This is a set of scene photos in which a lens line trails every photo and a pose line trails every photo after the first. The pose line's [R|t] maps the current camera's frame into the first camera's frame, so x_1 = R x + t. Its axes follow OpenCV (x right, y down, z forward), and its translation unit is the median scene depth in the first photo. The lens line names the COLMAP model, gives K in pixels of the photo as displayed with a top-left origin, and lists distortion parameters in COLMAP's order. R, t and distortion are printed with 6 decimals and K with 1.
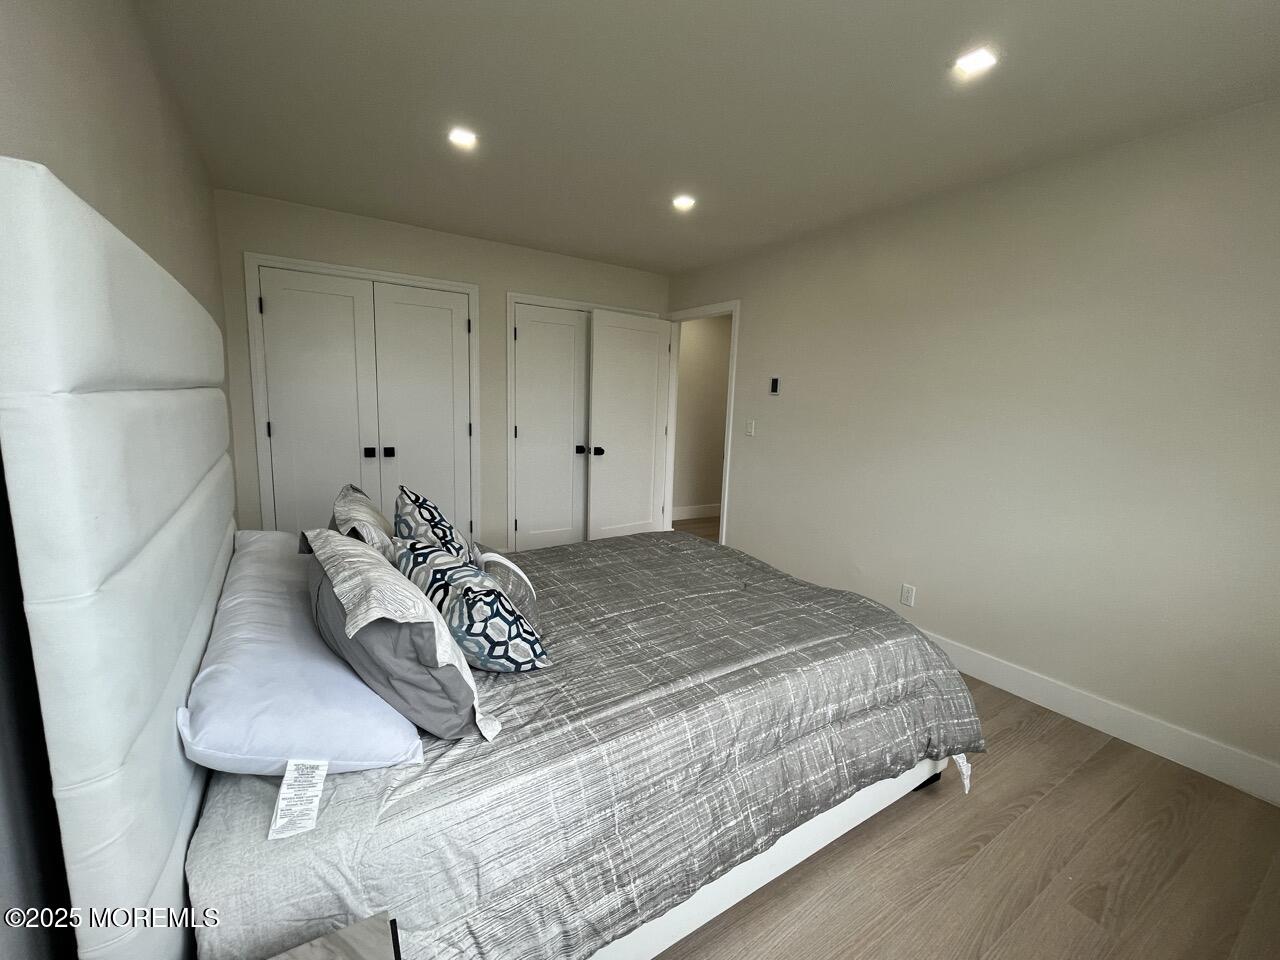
lens RADIAL K [[523.9, 0, 633.2], [0, 523.9, 478.6], [0, 0, 1]] dist [-0.002198, -0.000270]
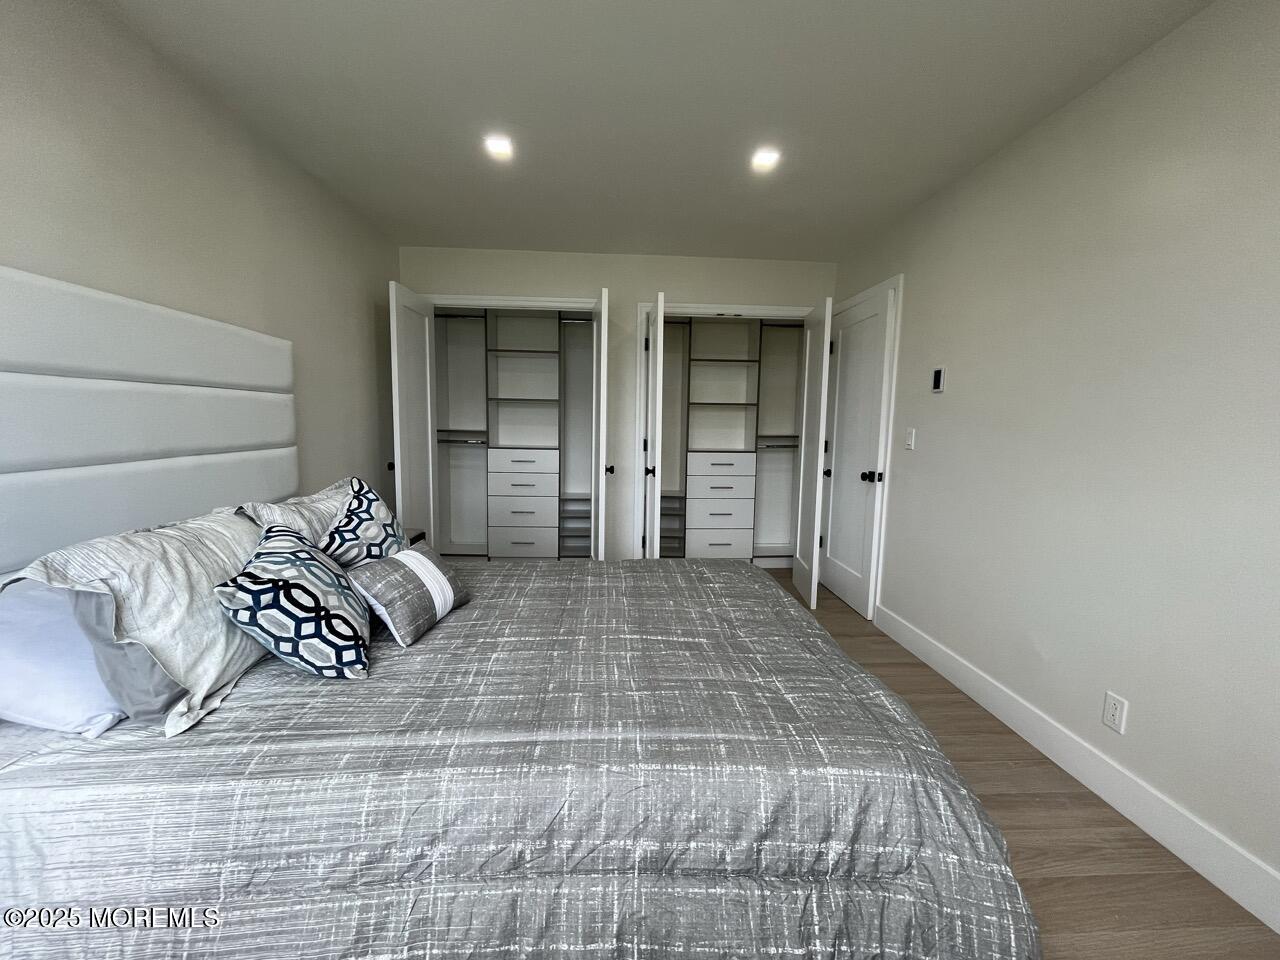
lens RADIAL K [[523.9, 0, 642.0], [0, 523.9, 479.4], [0, 0, 1]] dist [-0.002198, -0.000270]
pose [[0.875569, 0.032396, -0.482005, 0.719470], [-0.057342, 0.997665, -0.037109, 0.031088], [0.479678, 0.060130, 0.875382, 0.468693]]
